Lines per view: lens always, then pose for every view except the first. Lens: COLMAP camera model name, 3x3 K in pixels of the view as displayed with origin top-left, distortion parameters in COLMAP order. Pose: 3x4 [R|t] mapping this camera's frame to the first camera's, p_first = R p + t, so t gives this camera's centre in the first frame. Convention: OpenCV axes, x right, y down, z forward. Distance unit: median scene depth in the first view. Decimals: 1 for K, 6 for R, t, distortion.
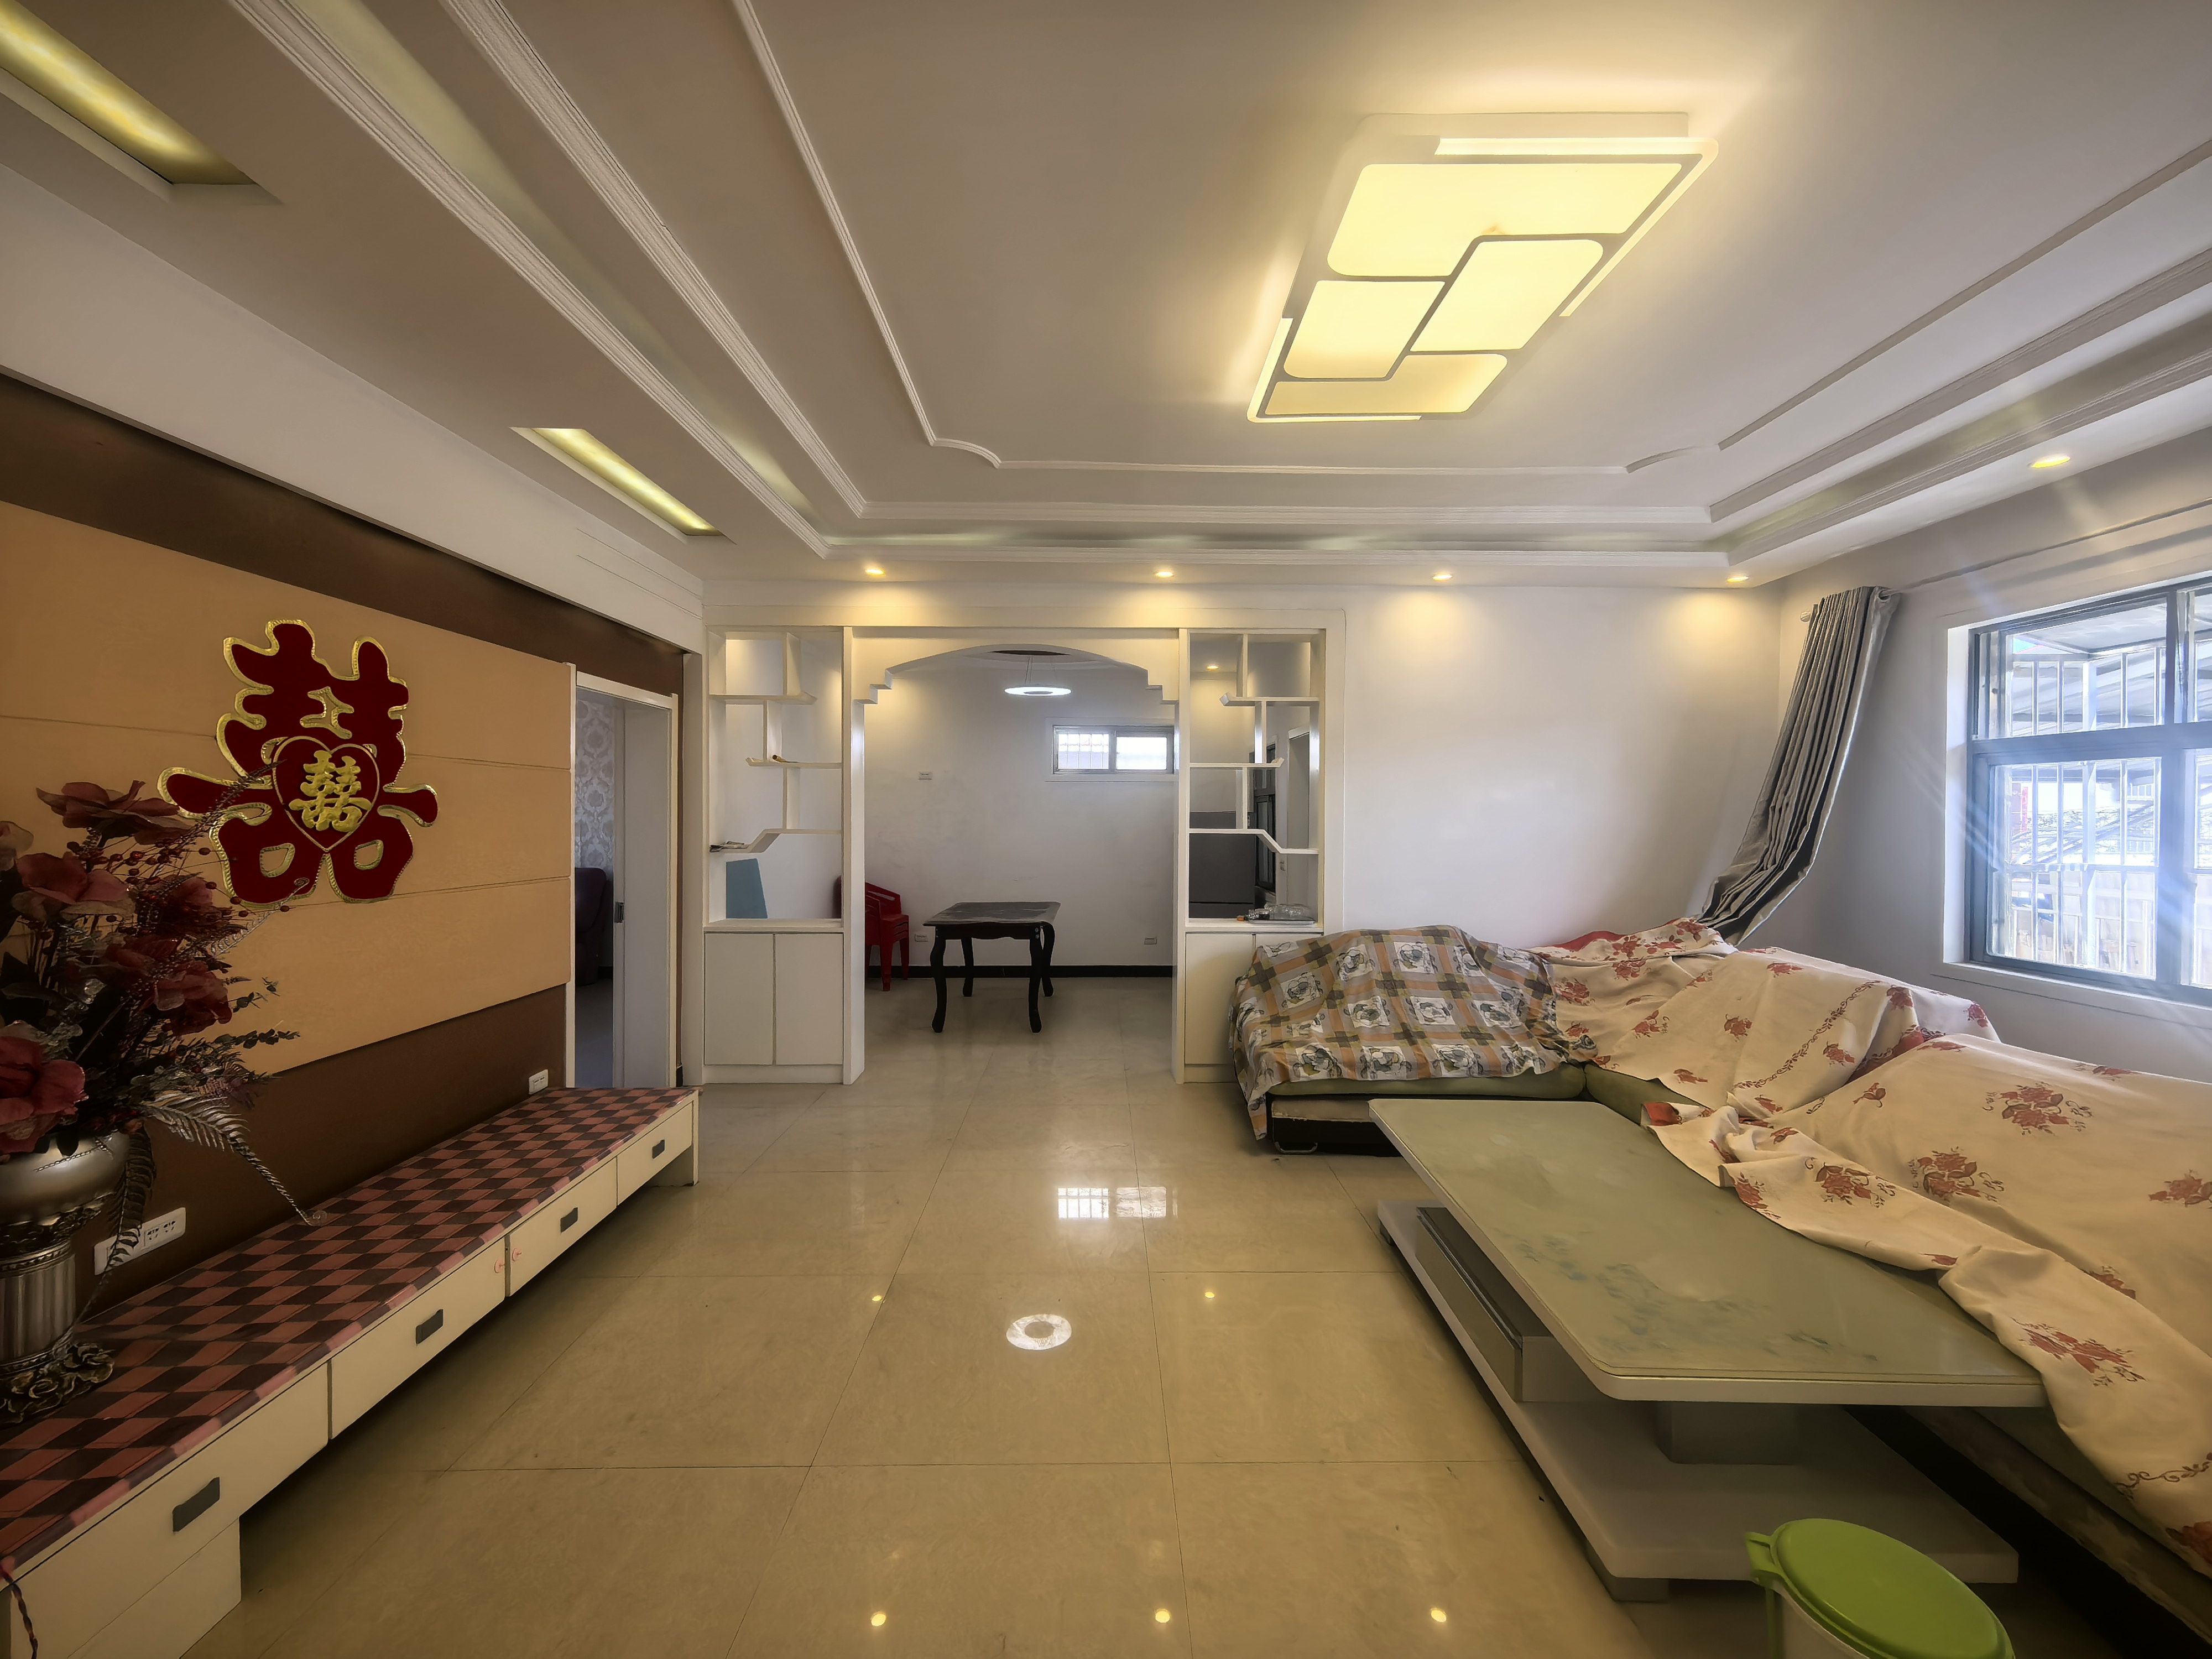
lens RADIAL K [[861.7, 0, 1104.4], [0, 861.7, 827.9], [0, 0, 1]] dist [0.001556, -0.000077]
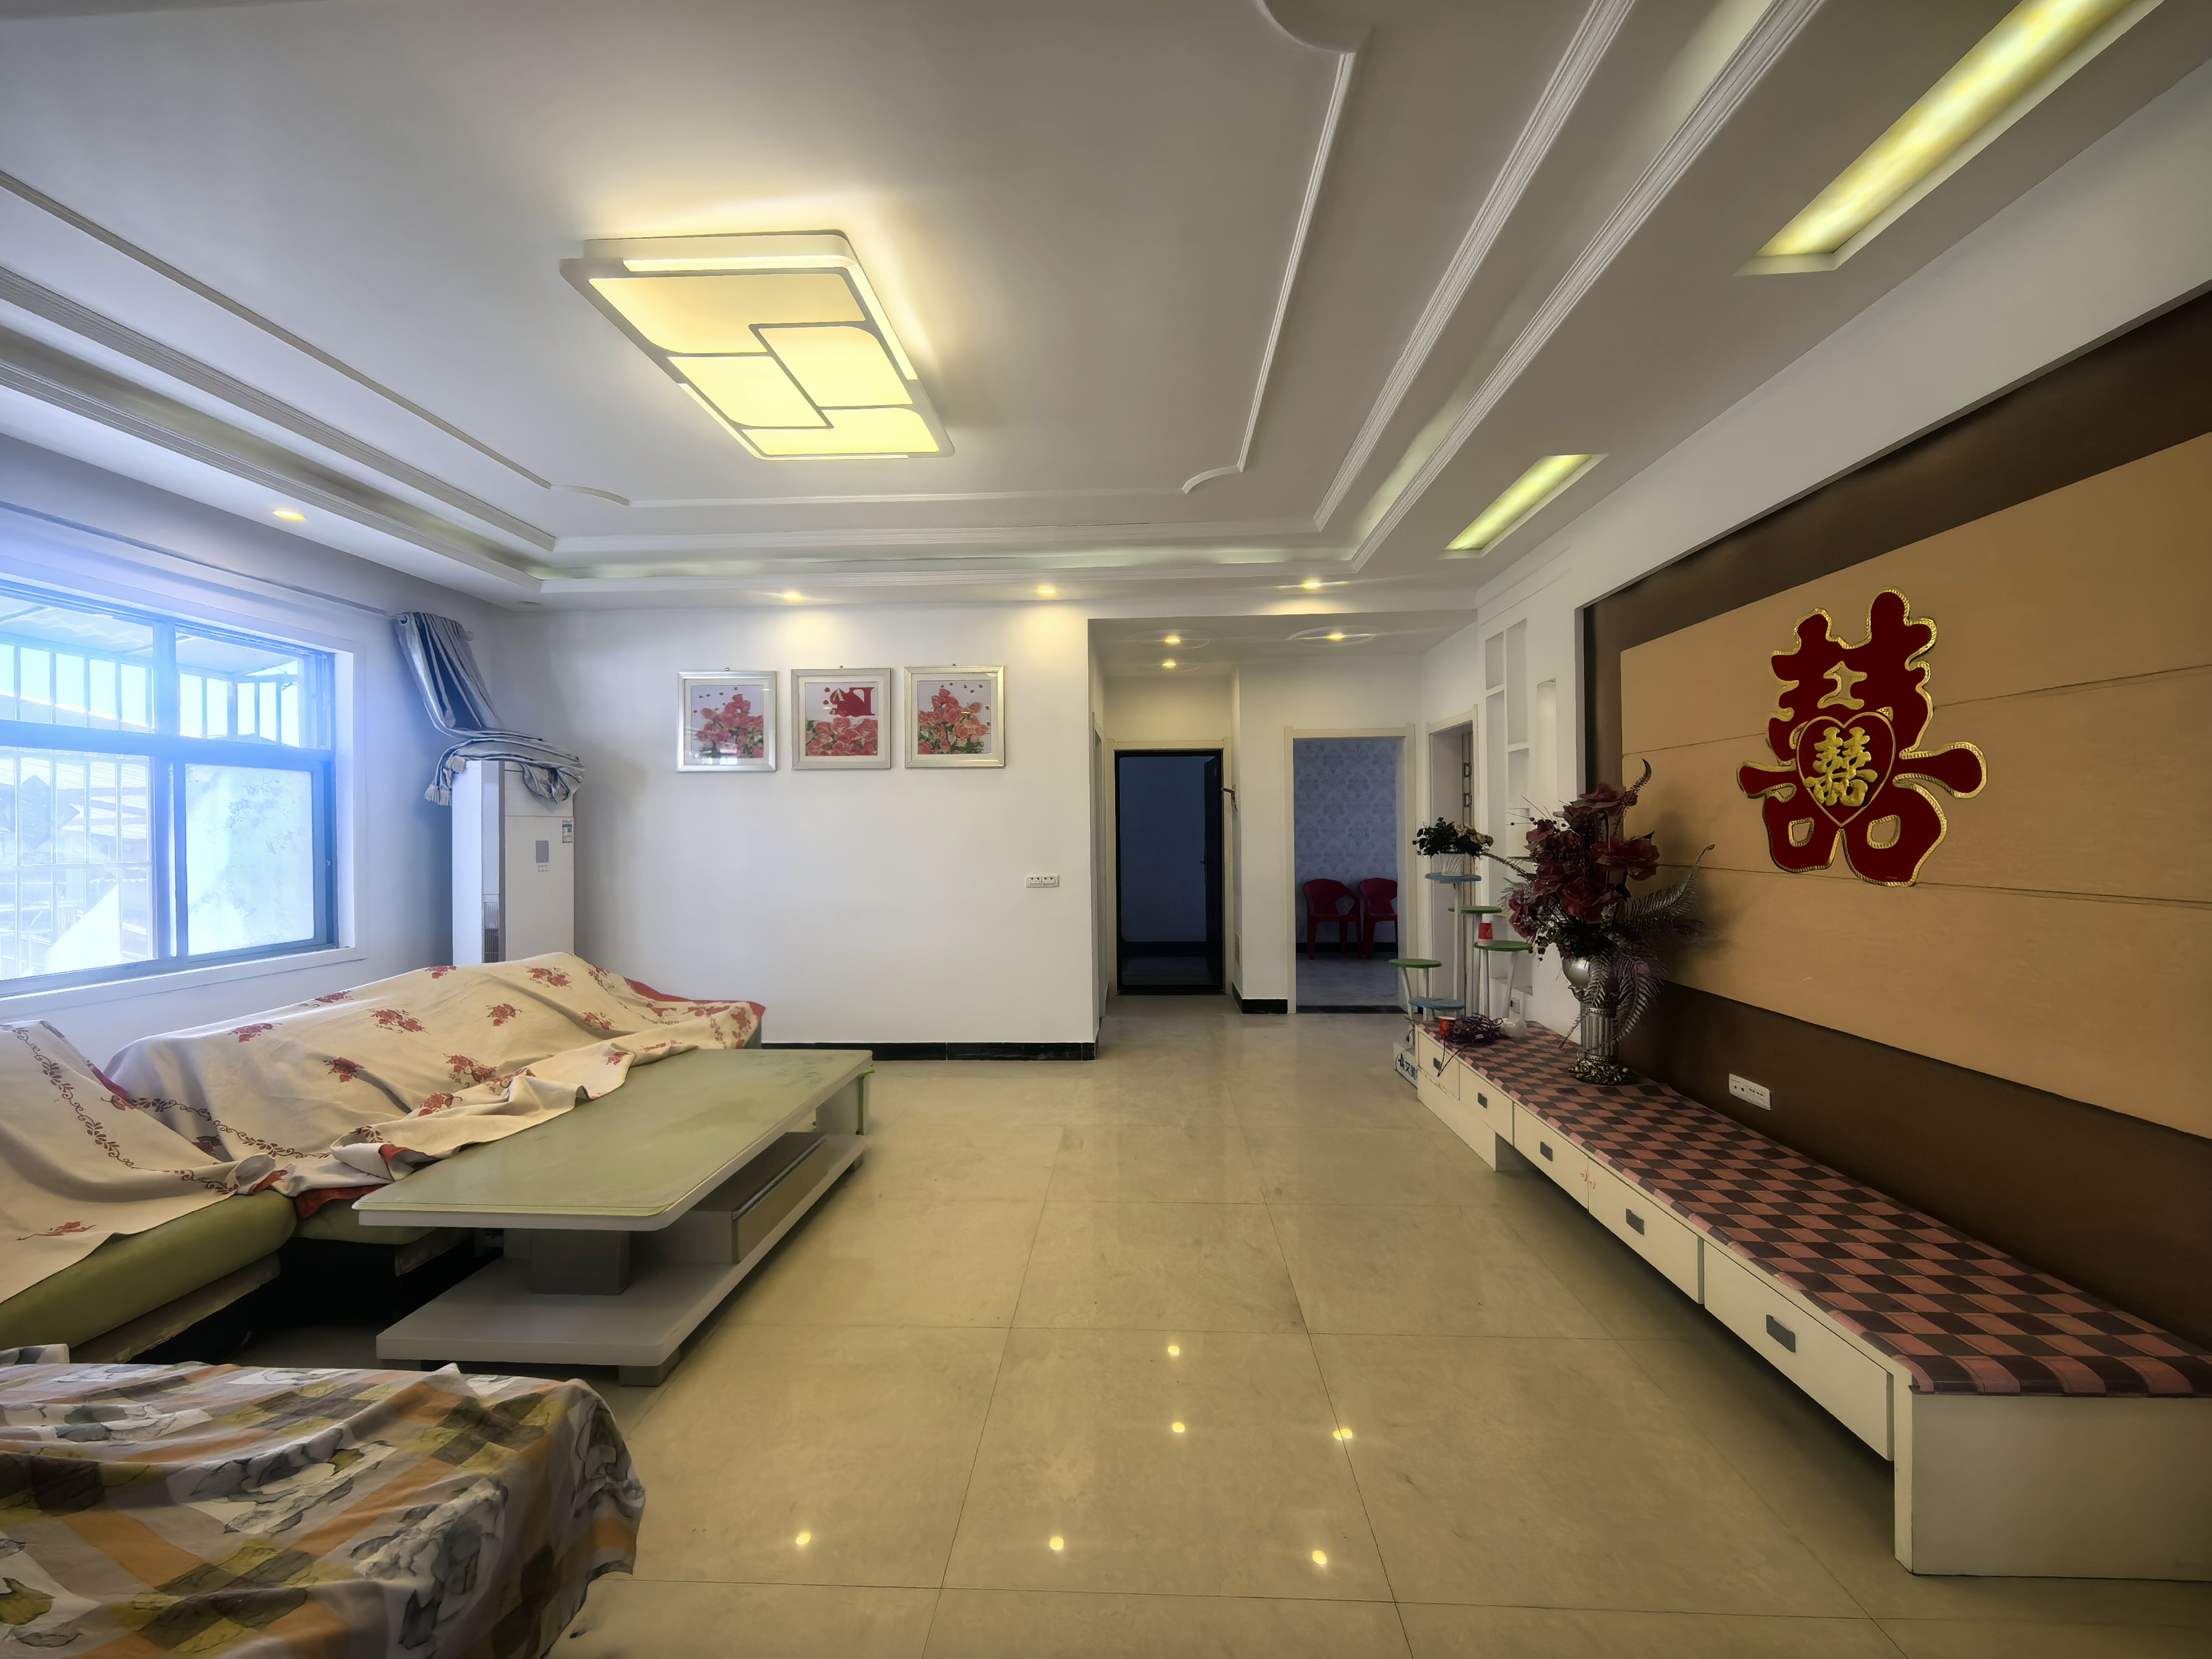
lens RADIAL K [[861.7, 0, 1104.4], [0, 861.7, 827.9], [0, 0, 1]] dist [0.001556, -0.000077]
pose [[-0.999110, 0.006496, 0.041680, -0.090485], [0.006847, 0.999942, 0.008296, 0.014582], [-0.041624, 0.008574, -0.999097, 2.024544]]
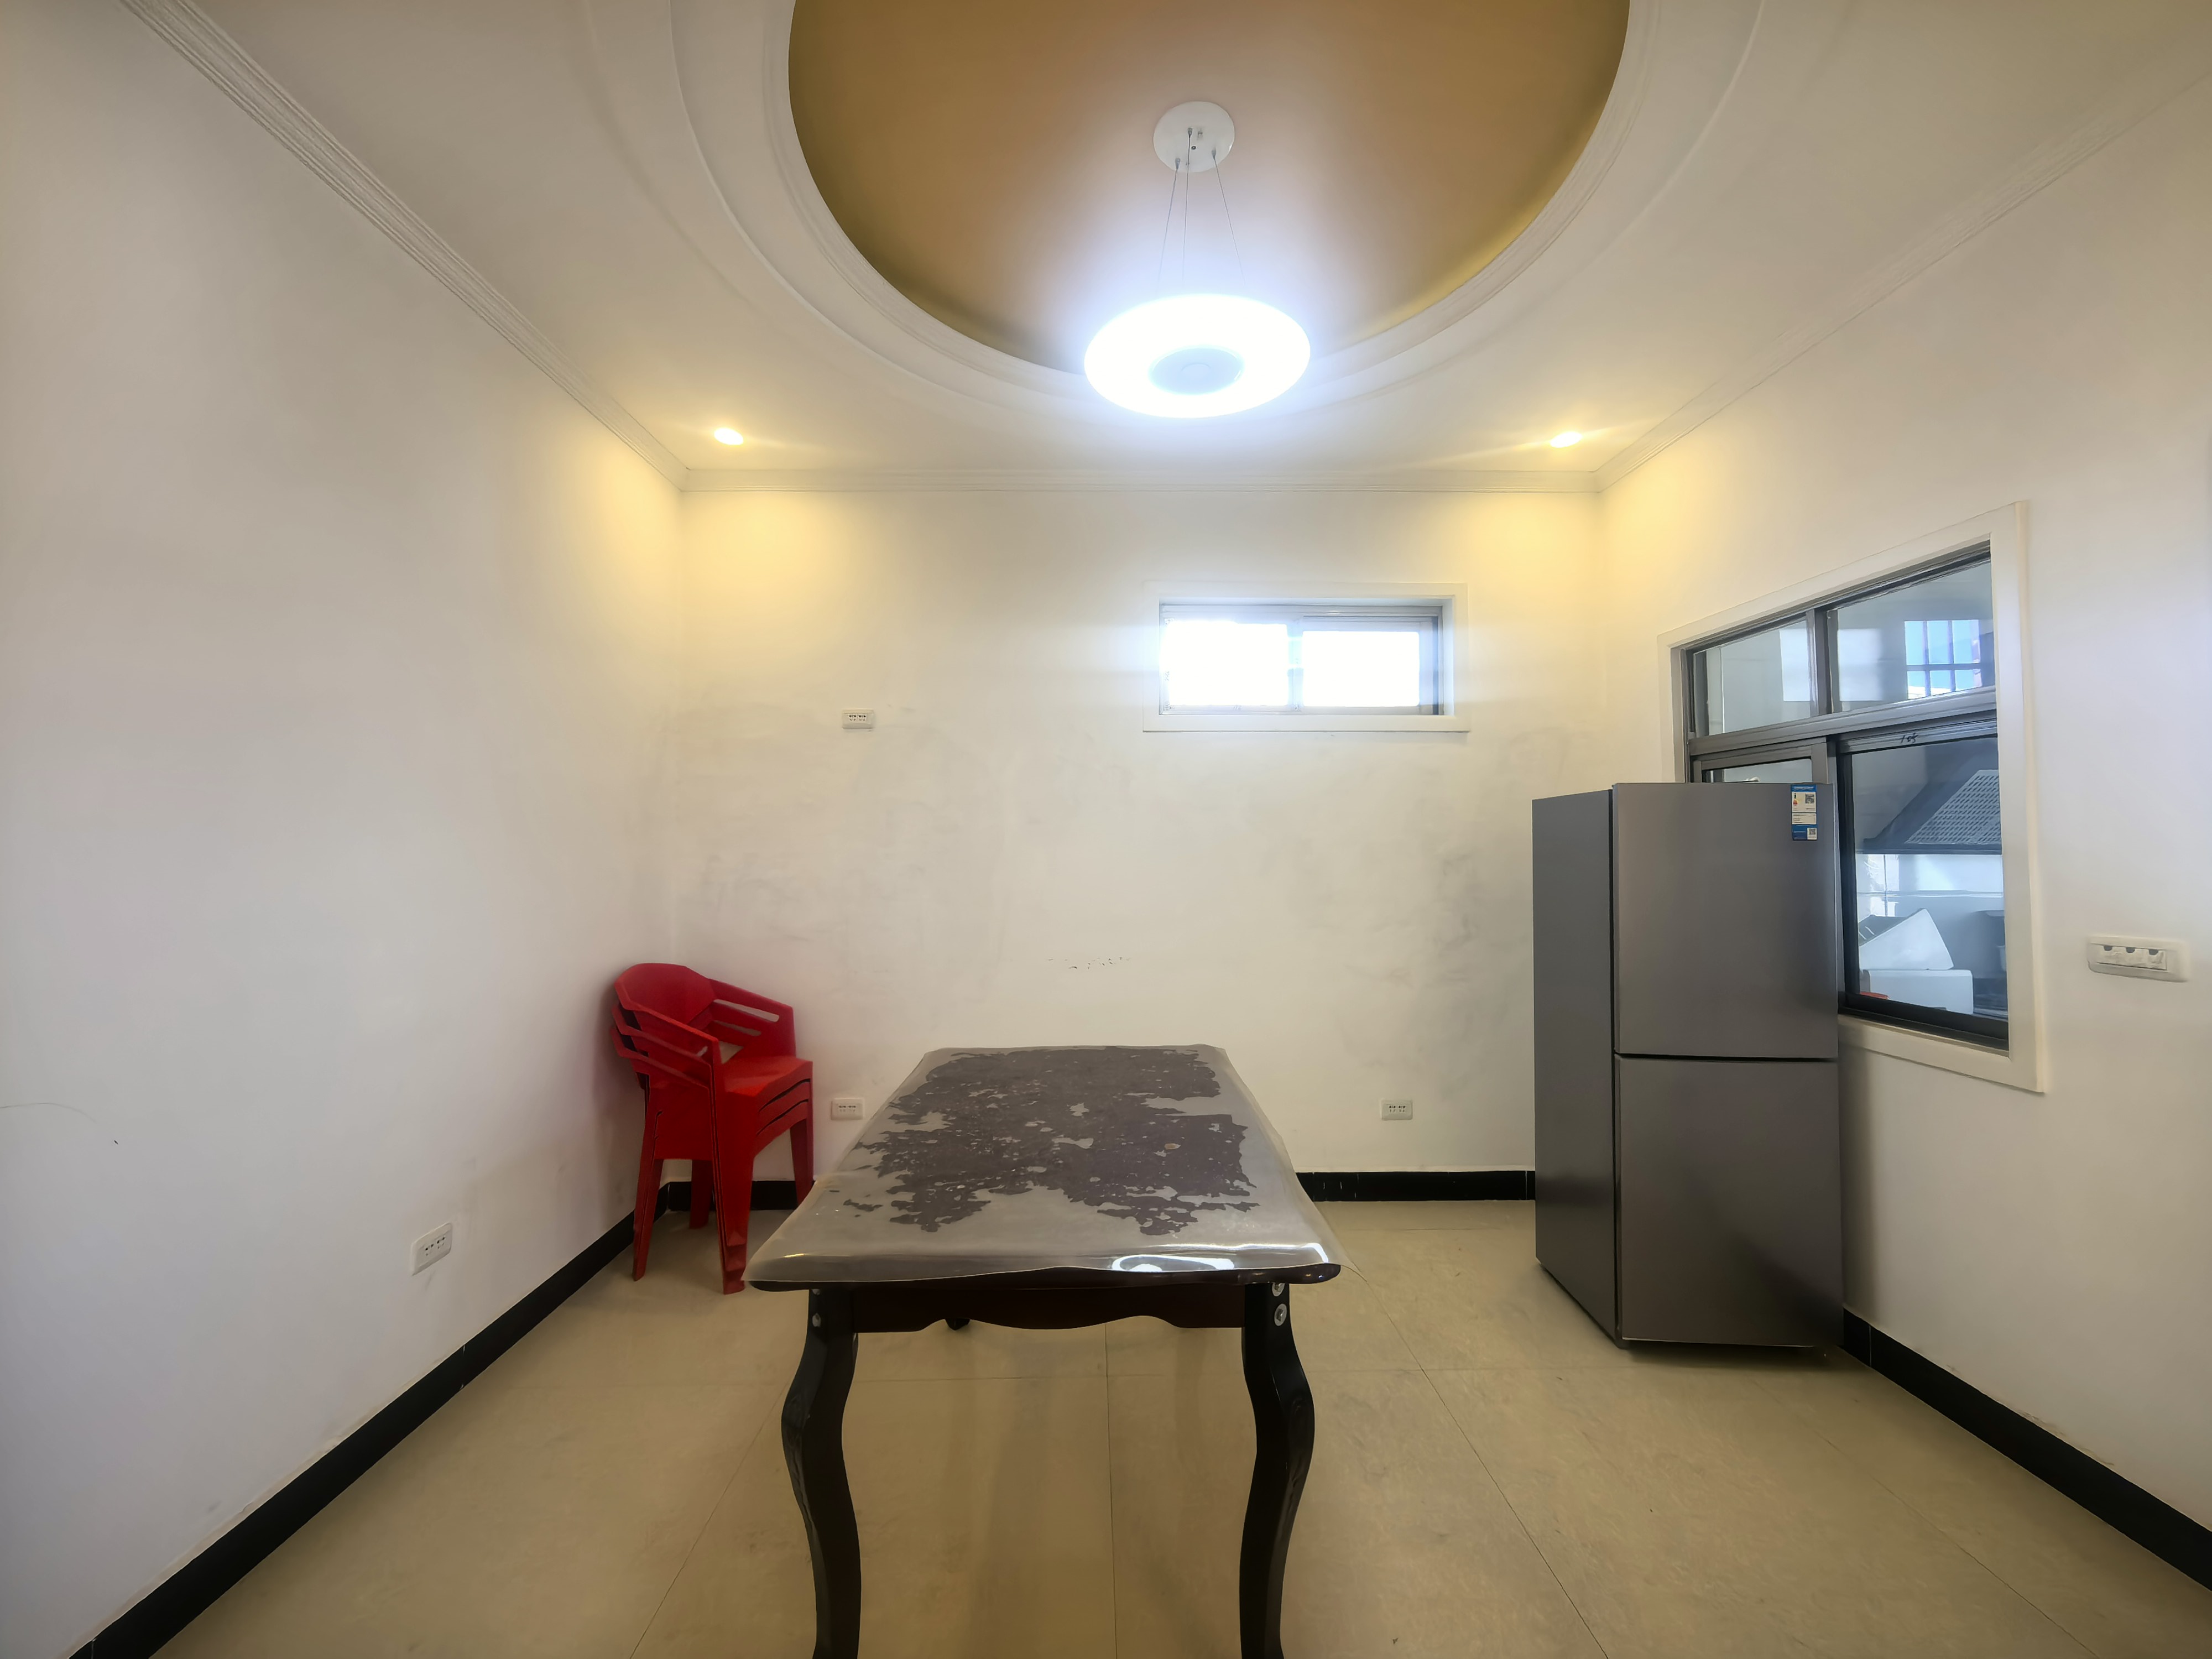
lens RADIAL K [[861.7, 0, 1104.4], [0, 861.7, 827.9], [0, 0, 1]] dist [0.001556, -0.000077]
pose [[0.999930, -0.004628, 0.010846, -0.094291], [0.005027, 0.999301, -0.037054, 0.007348], [-0.010667, 0.037106, 0.999254, 0.588548]]
